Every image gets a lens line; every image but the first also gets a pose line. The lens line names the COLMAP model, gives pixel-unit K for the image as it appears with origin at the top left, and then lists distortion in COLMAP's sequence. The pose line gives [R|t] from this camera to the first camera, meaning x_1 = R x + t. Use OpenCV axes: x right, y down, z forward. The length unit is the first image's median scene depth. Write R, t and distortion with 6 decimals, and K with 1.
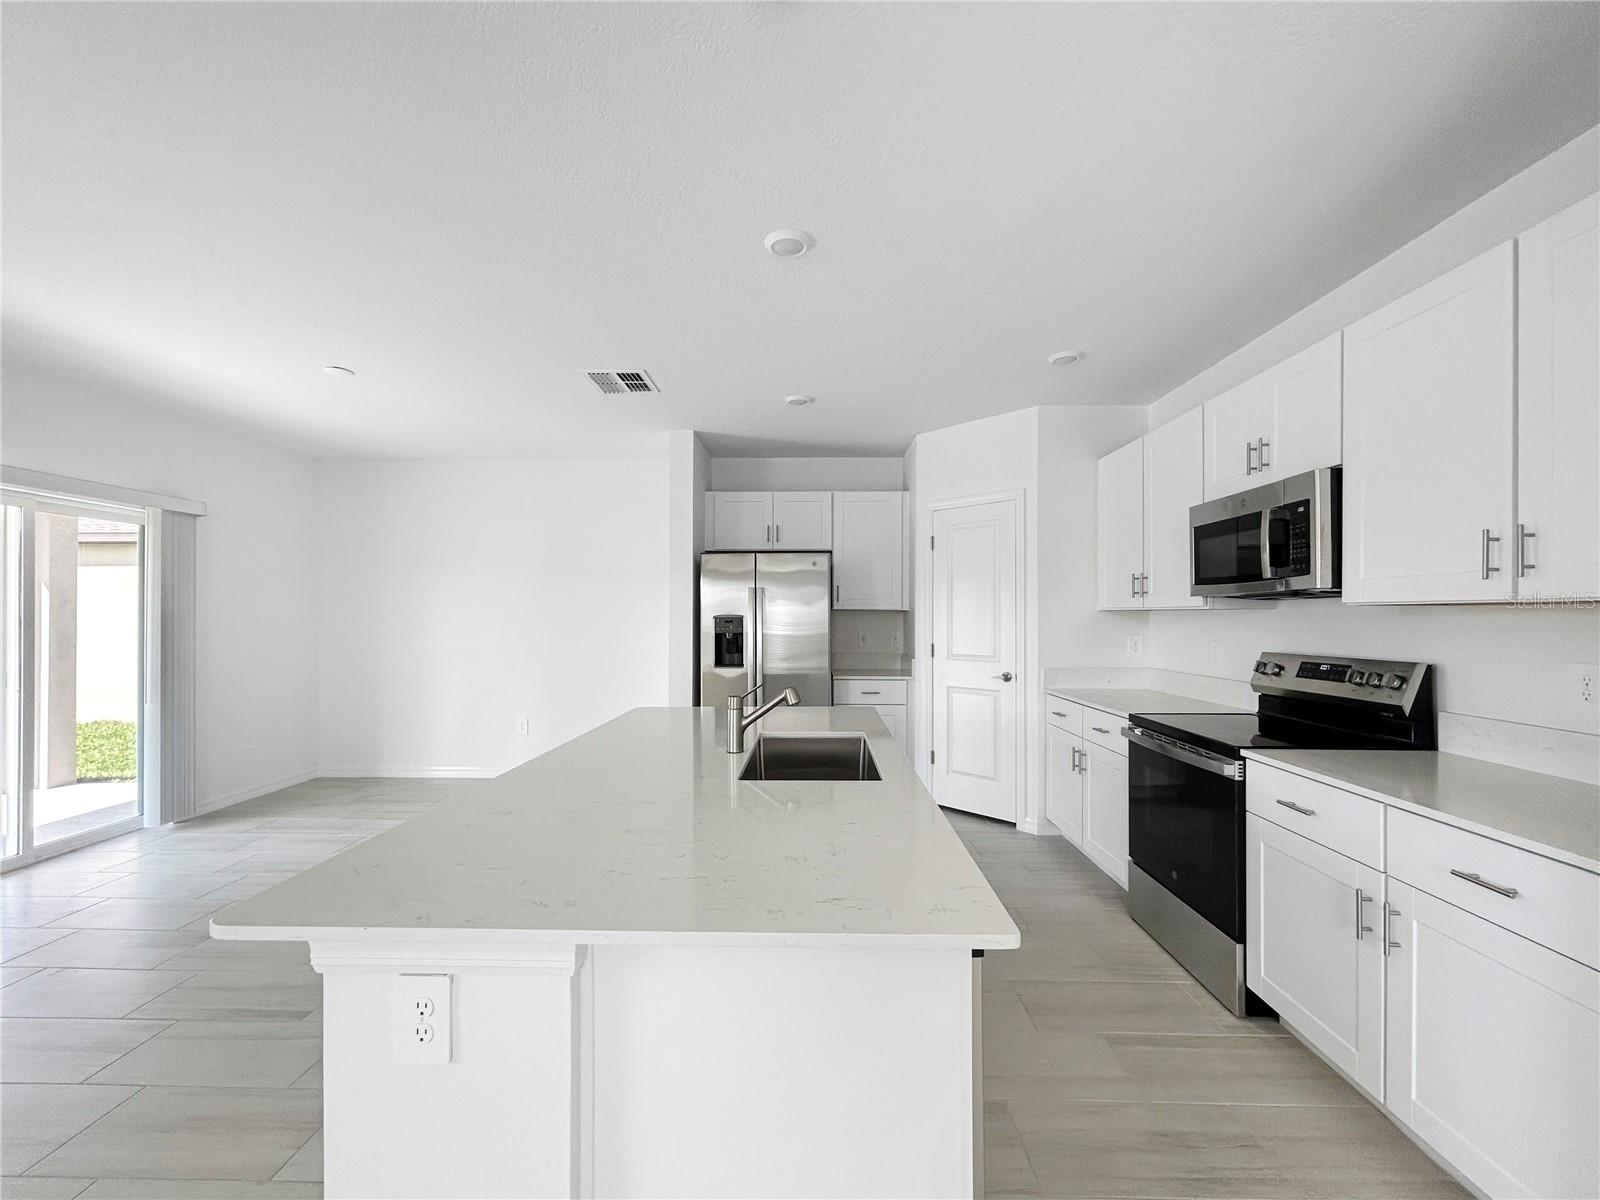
lens RADIAL K [[656.1, 0, 797.2], [0, 656.1, 615.8], [0, 0, 1]] dist [0.000797, 0.000159]
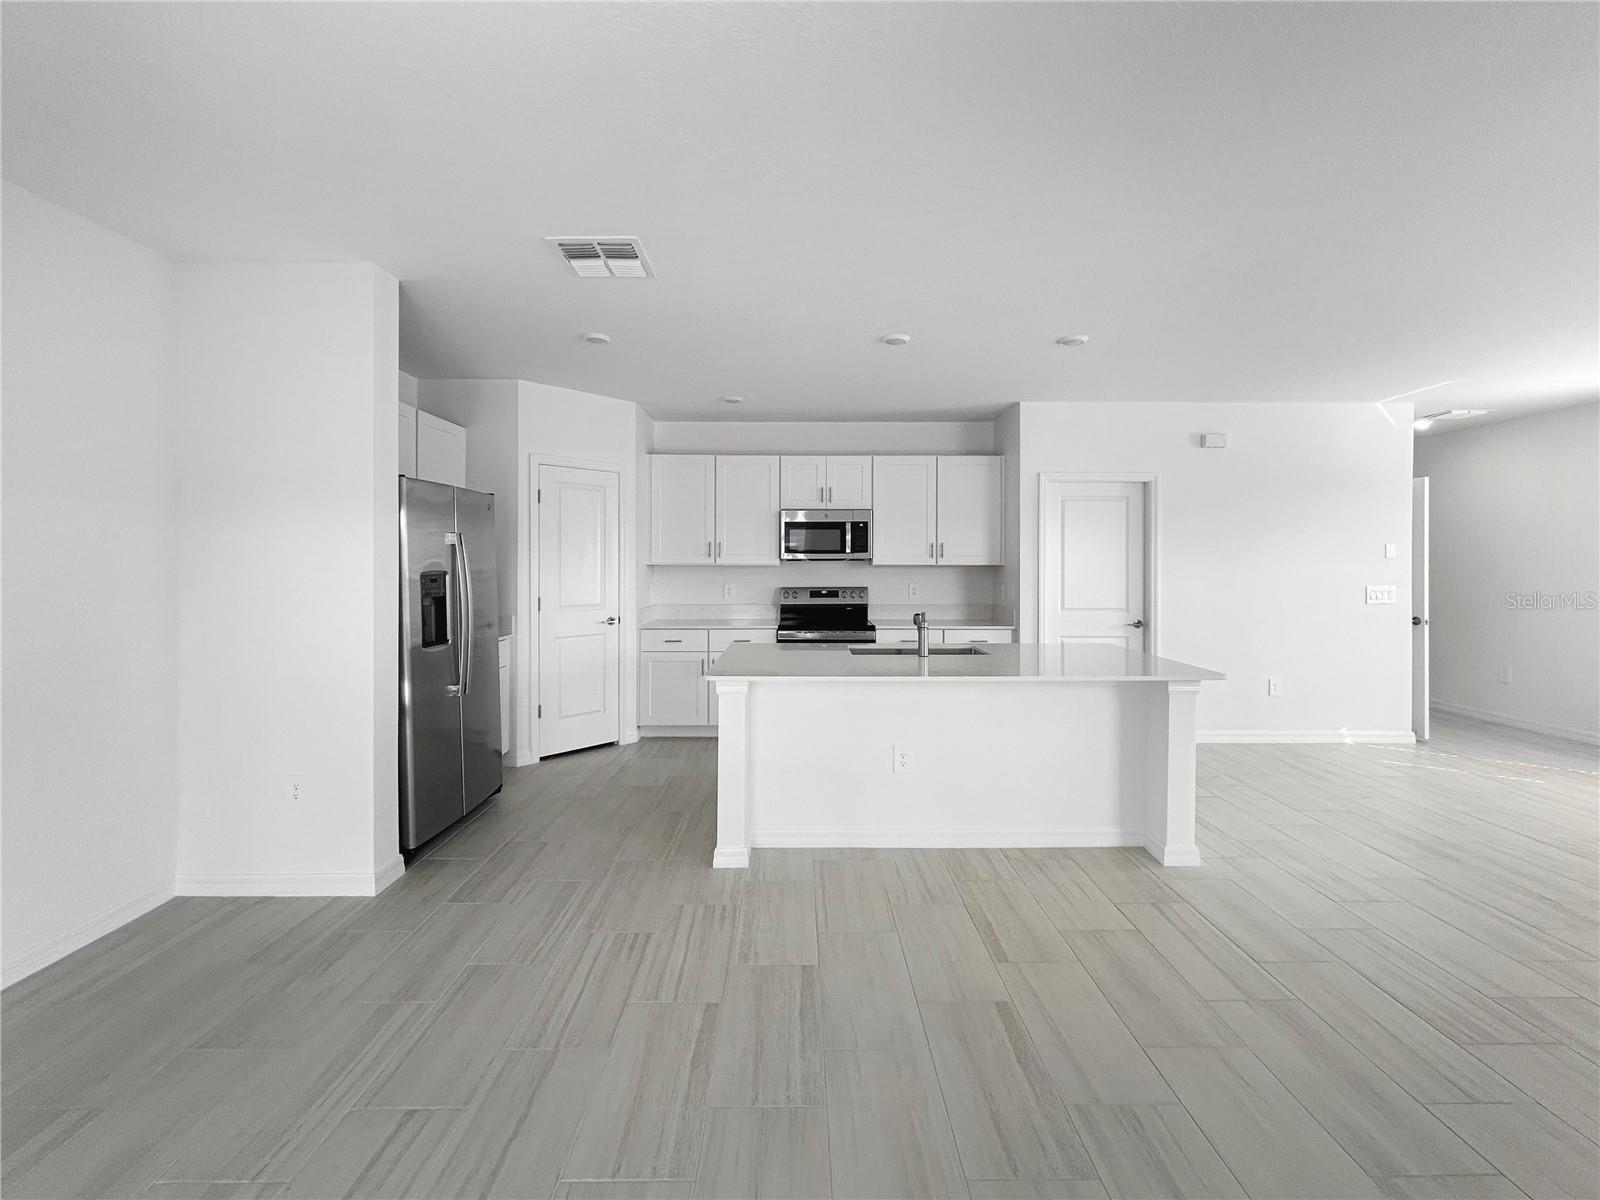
lens RADIAL K [[659.5, 0, 797.5], [0, 659.5, 579.4], [0, 0, 1]] dist [0.000260, 0.000096]
pose [[-0.030802, -0.024798, 0.999218, -0.807851], [-0.003888, 0.999688, 0.024689, -0.011167], [-0.999518, -0.003124, -0.030889, 0.645232]]
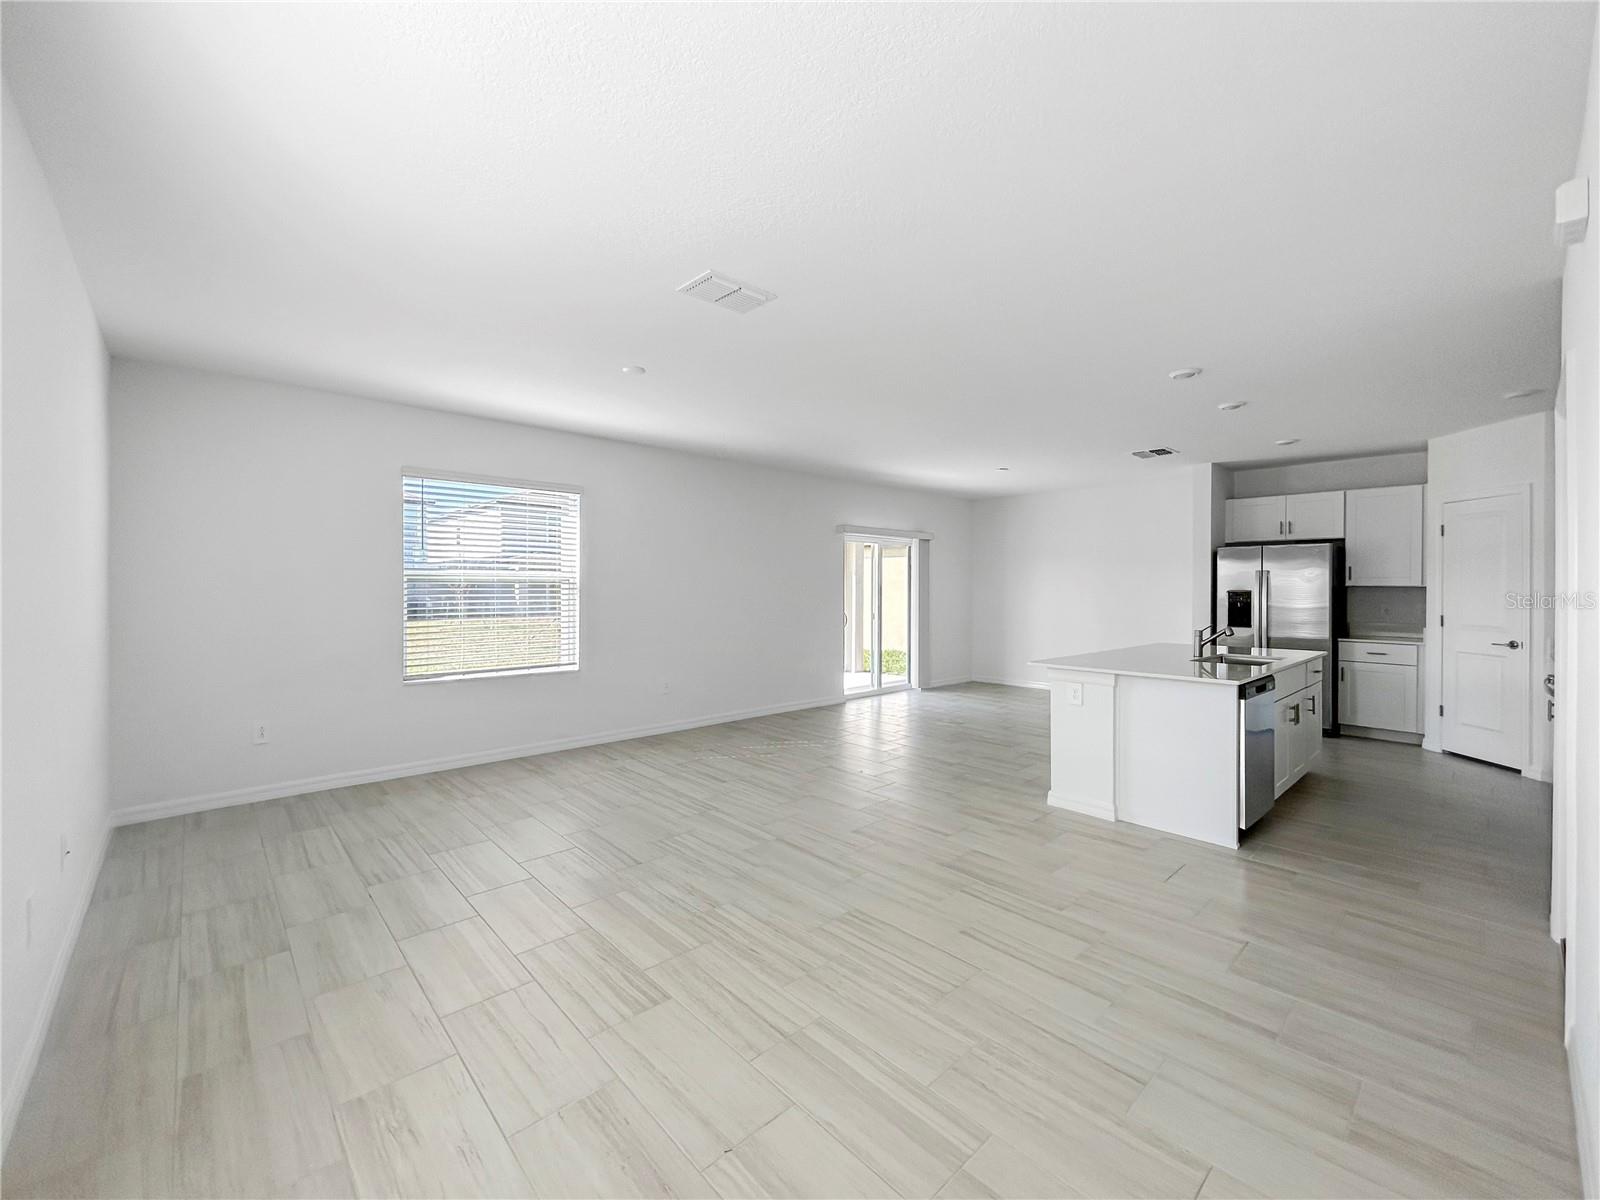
lens RADIAL K [[653.5, 0, 795.9], [0, 653.5, 597.0], [0, 0, 1]] dist [0.000125, 0.000436]
pose [[0.693543, 0.011193, -0.720328, 0.249914], [0.000701, 0.999868, 0.016212, -0.010488], [0.720415, -0.011749, 0.693444, -0.669723]]
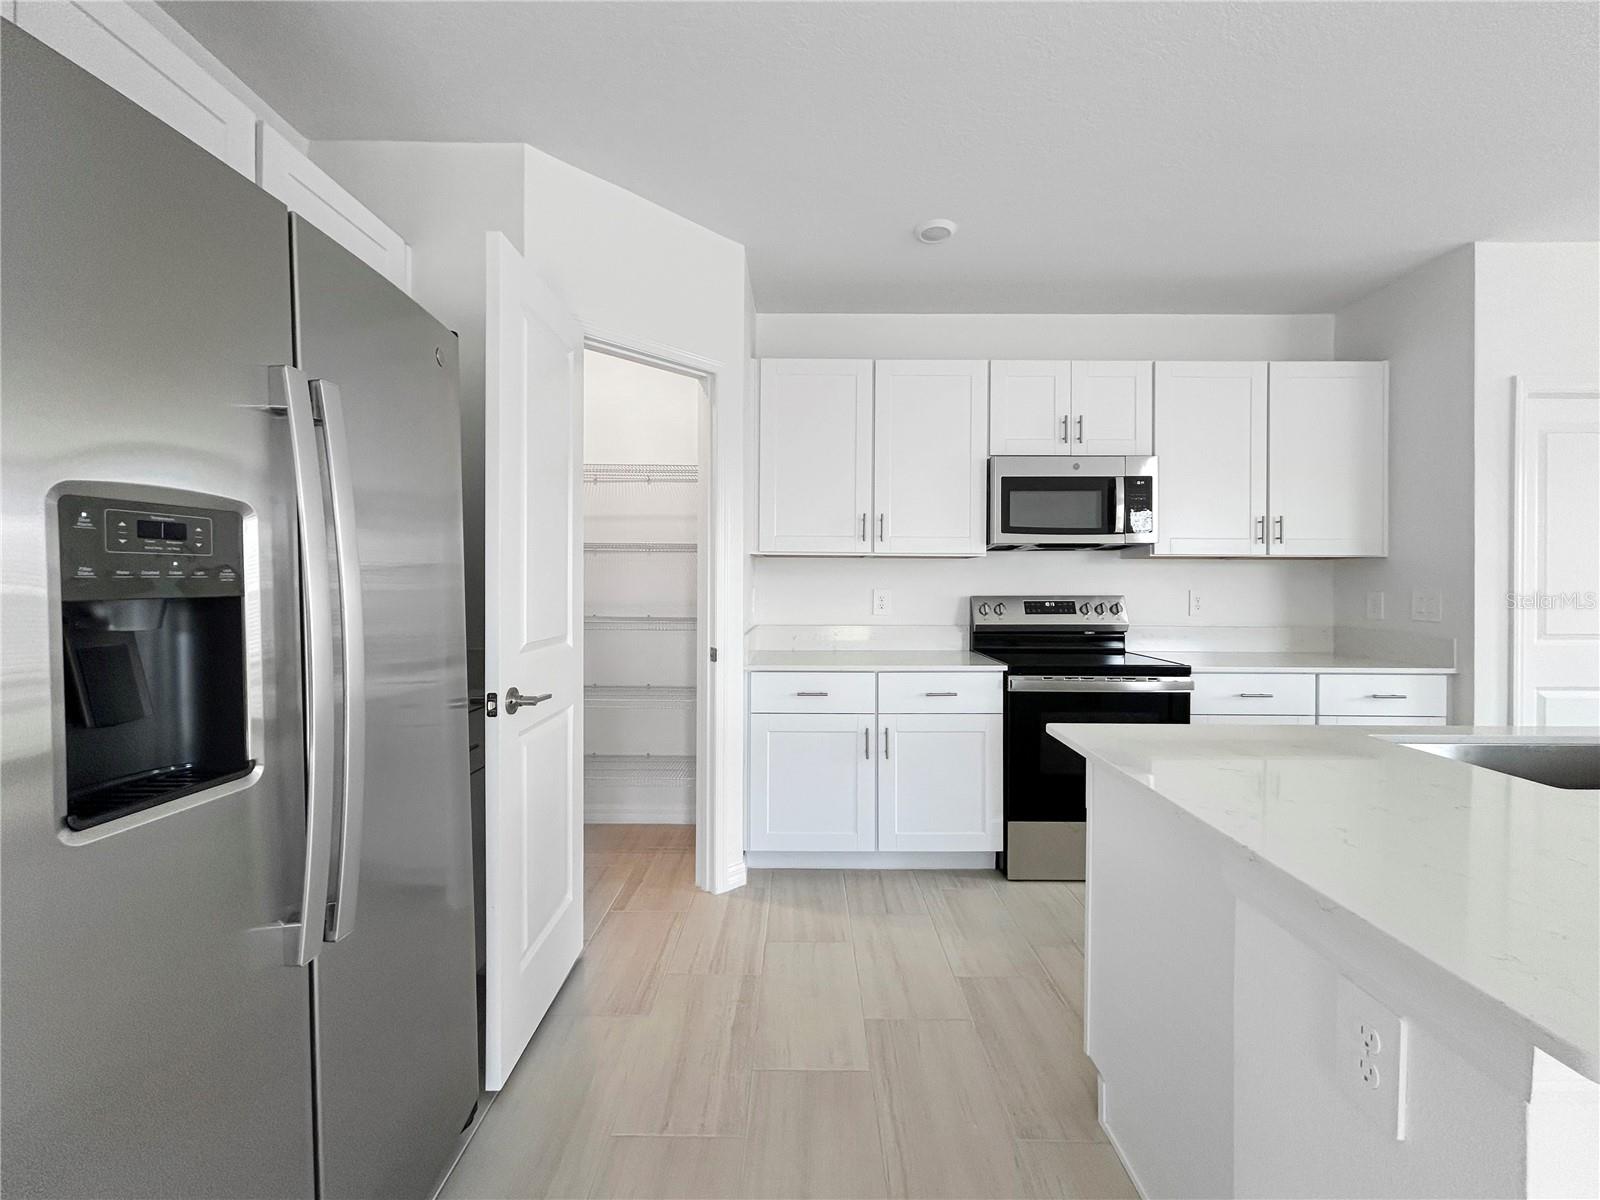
lens RADIAL K [[653.5, 0, 795.9], [0, 653.5, 597.0], [0, 0, 1]] dist [0.000125, 0.000436]
pose [[-0.017390, -0.023135, 0.999581, -0.270279], [-0.006176, 0.999716, 0.023031, 0.020959], [-0.999830, -0.005773, -0.017528, 0.848165]]
